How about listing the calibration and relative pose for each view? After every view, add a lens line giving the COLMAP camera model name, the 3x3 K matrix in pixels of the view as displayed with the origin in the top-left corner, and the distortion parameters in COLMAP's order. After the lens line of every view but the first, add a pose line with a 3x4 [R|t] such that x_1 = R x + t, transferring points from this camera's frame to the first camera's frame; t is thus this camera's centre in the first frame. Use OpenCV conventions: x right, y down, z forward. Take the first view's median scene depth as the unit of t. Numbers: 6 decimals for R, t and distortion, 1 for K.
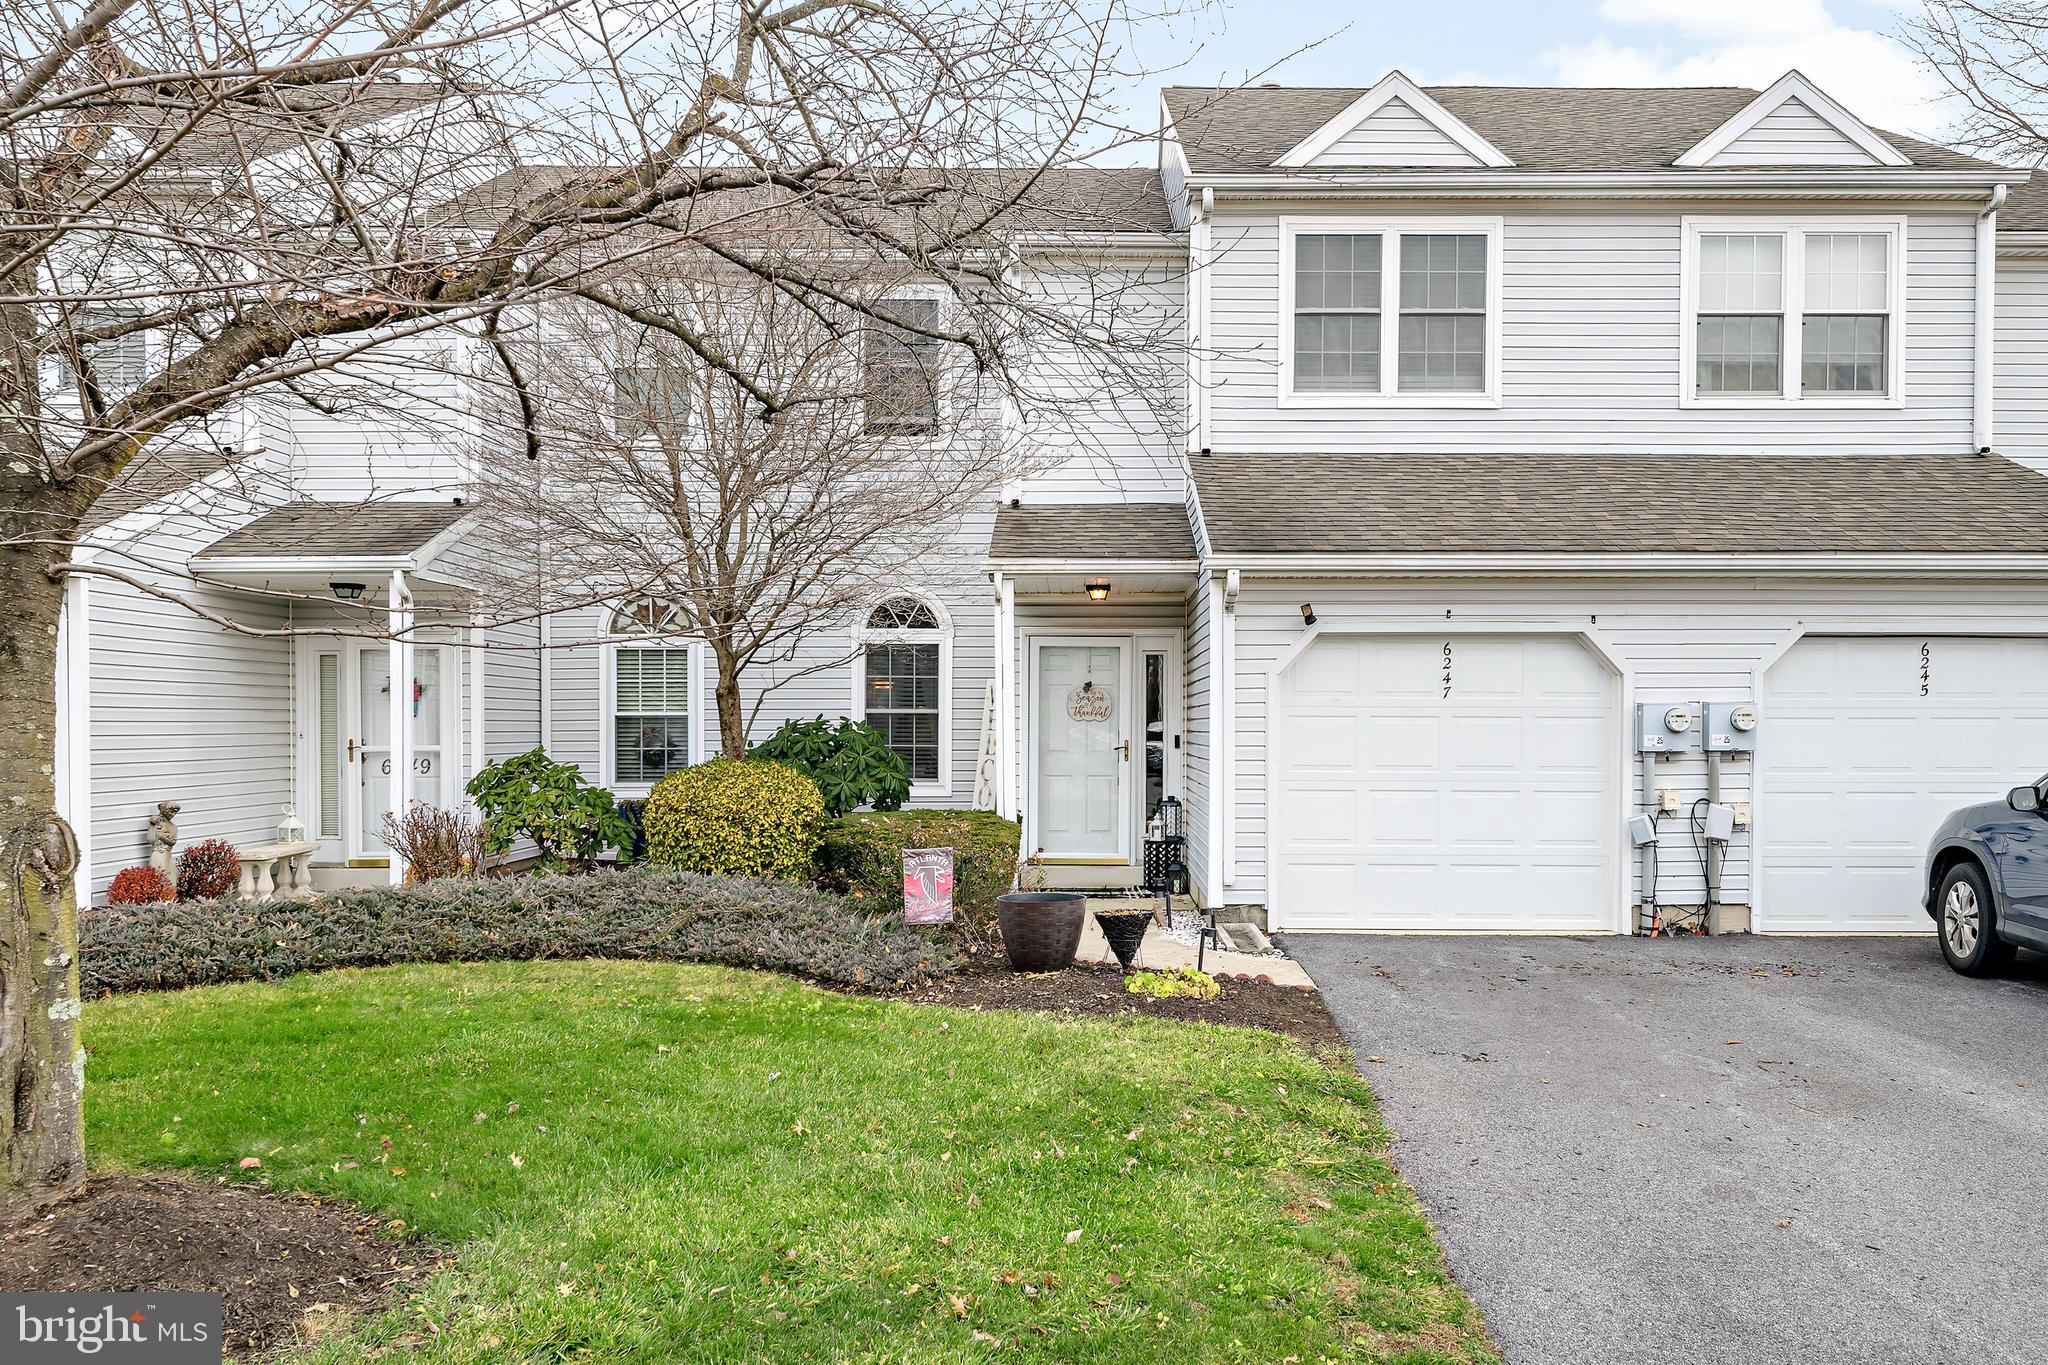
lens RADIAL K [[1635.4, 0, 1041.3], [0, 1635.4, 697.3], [0, 0, 1]] dist [0.018276, 0.003129]
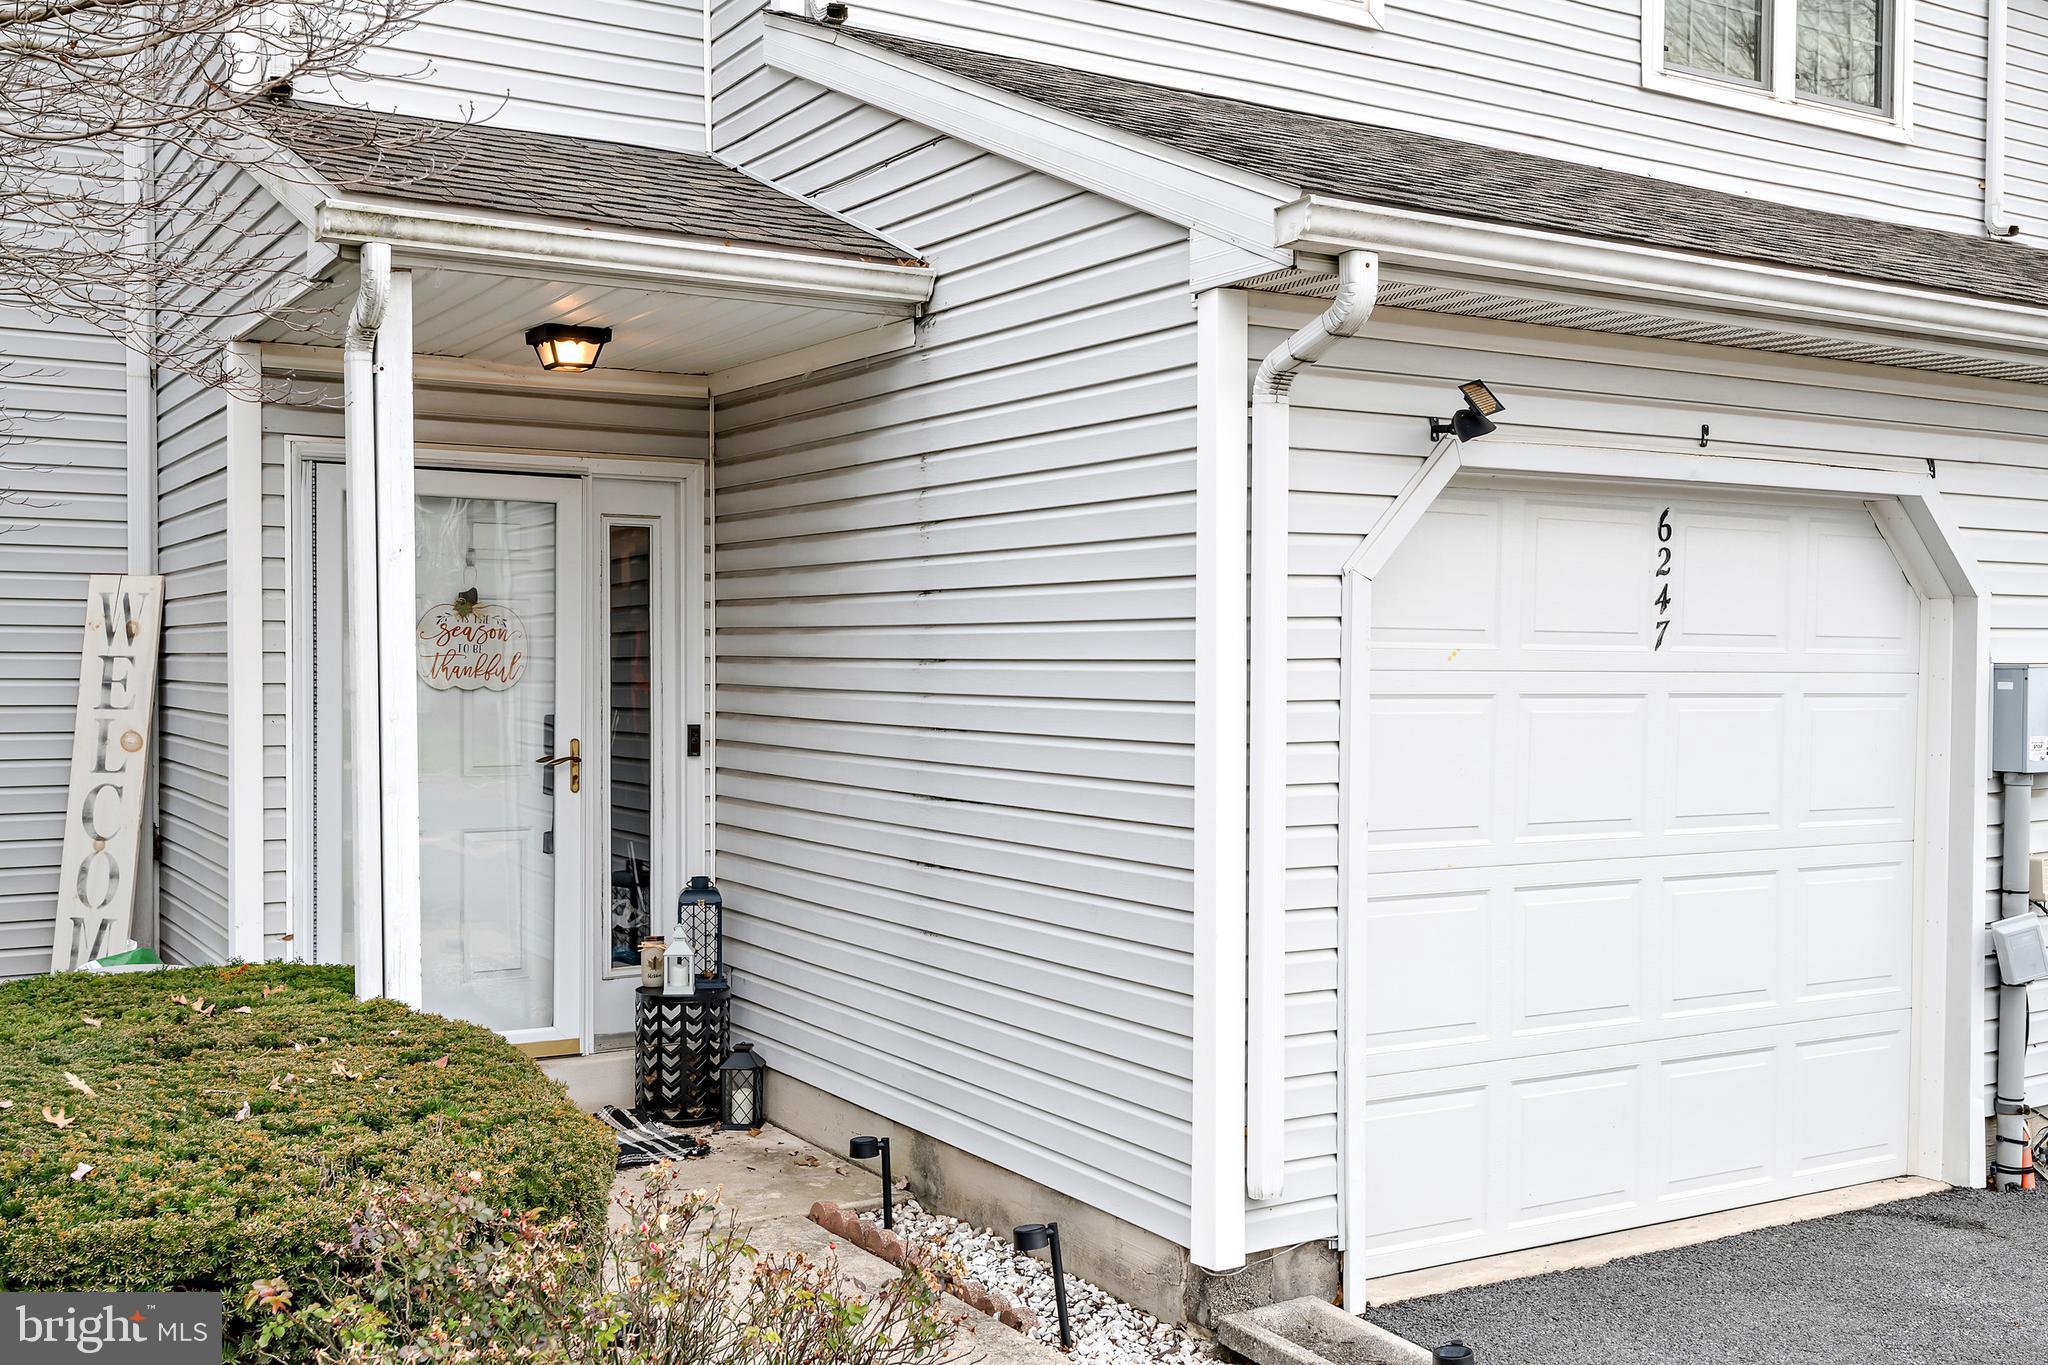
lens RADIAL K [[2015.5, 0, 1034.9], [0, 2015.5, 684.5], [0, 0, 1]] dist [0.039279, 0.000000]
pose [[0.846256, -0.004540, 0.532756, -0.145015], [-0.012763, 0.999504, 0.028791, -0.002986], [-0.532623, -0.031164, 0.845779, 0.664758]]
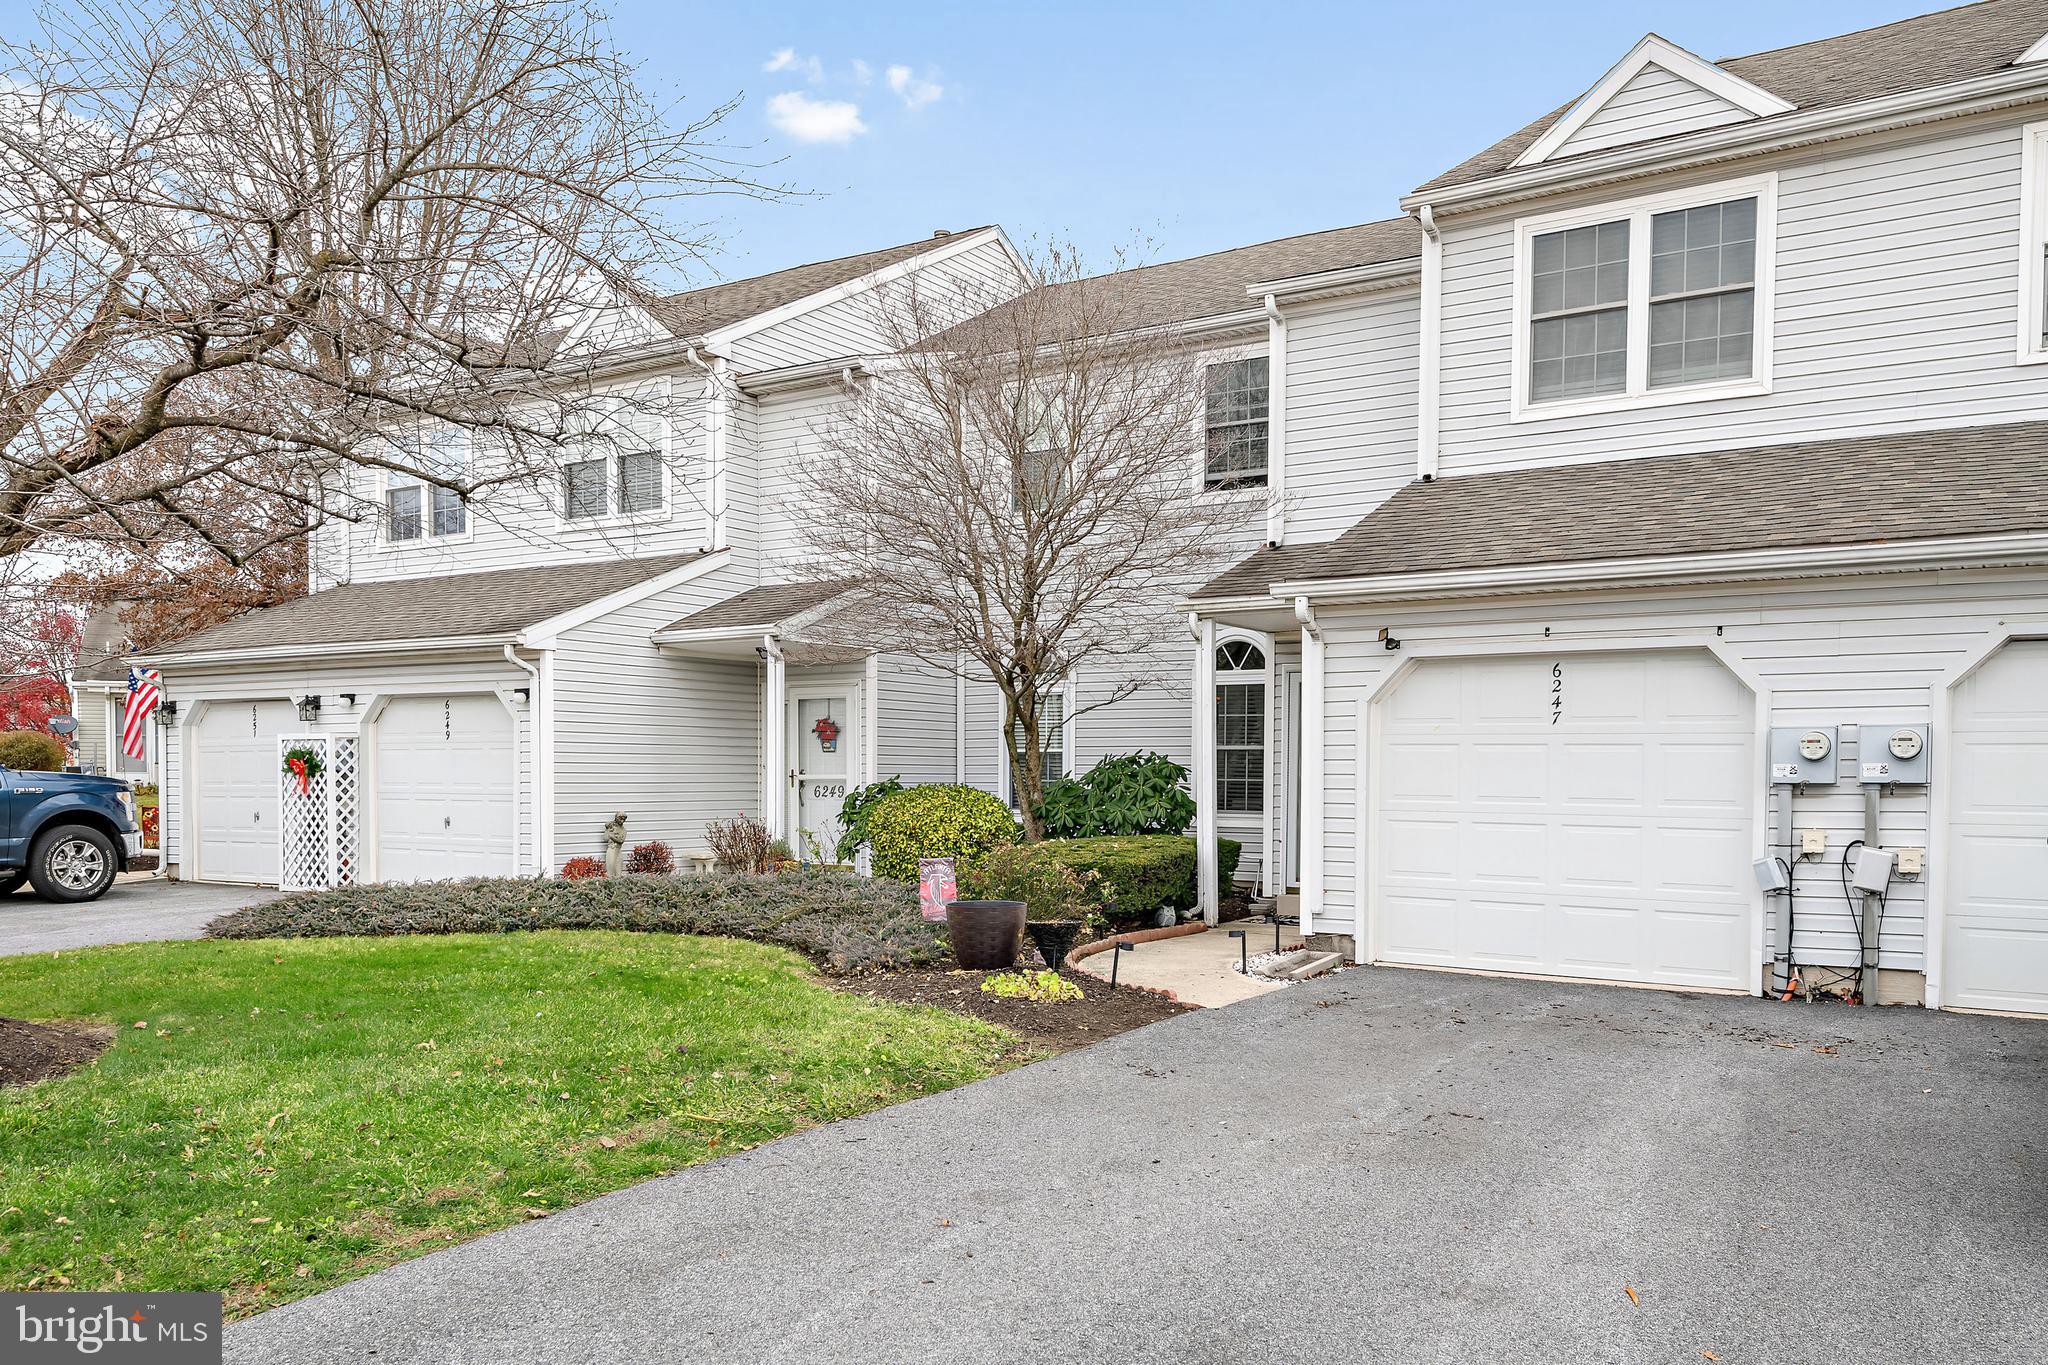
lens RADIAL K [[1526.2, 0, 1009.4], [0, 1526.2, 772.1], [0, 0, 1]] dist [0.023592, -0.015259]
pose [[0.844197, 0.004821, -0.536012, 0.449526], [0.002435, 0.999915, 0.012829, 0.015739], [0.536028, -0.012135, 0.844113, 0.110153]]
